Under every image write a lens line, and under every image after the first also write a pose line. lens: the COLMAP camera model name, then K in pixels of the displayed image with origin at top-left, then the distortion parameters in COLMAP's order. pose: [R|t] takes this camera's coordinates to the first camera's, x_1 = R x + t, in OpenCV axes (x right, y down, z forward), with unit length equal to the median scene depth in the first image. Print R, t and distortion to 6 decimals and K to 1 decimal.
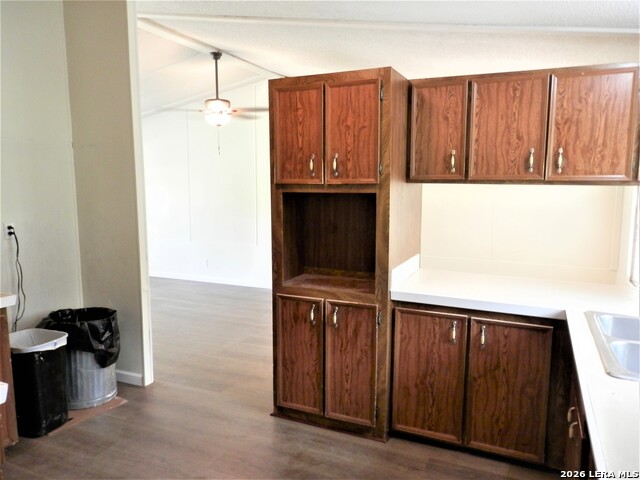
lens RADIAL K [[472.7, 0, 318.4], [0, 472.7, 241.2], [0, 0, 1]] dist [-0.006357, 0.006622]
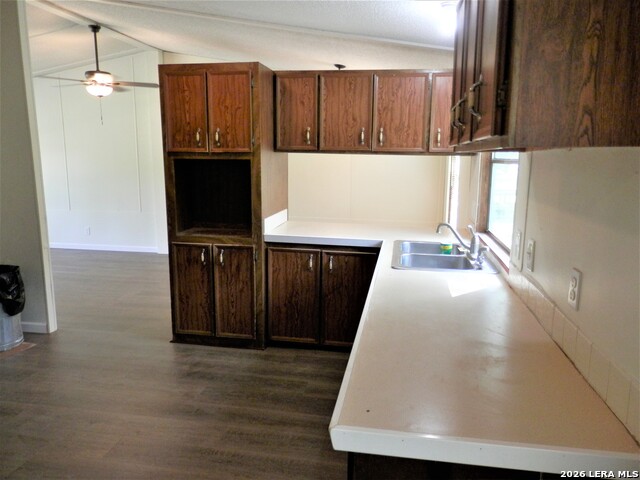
lens RADIAL K [[472.7, 0, 322.8], [0, 472.7, 239.6], [0, 0, 1]] dist [-0.006357, 0.006622]
pose [[0.965828, -0.037318, 0.256483, -0.025709], [0.022945, 0.998006, 0.058808, 0.043846], [-0.258166, -0.050914, 0.964758, -0.299947]]
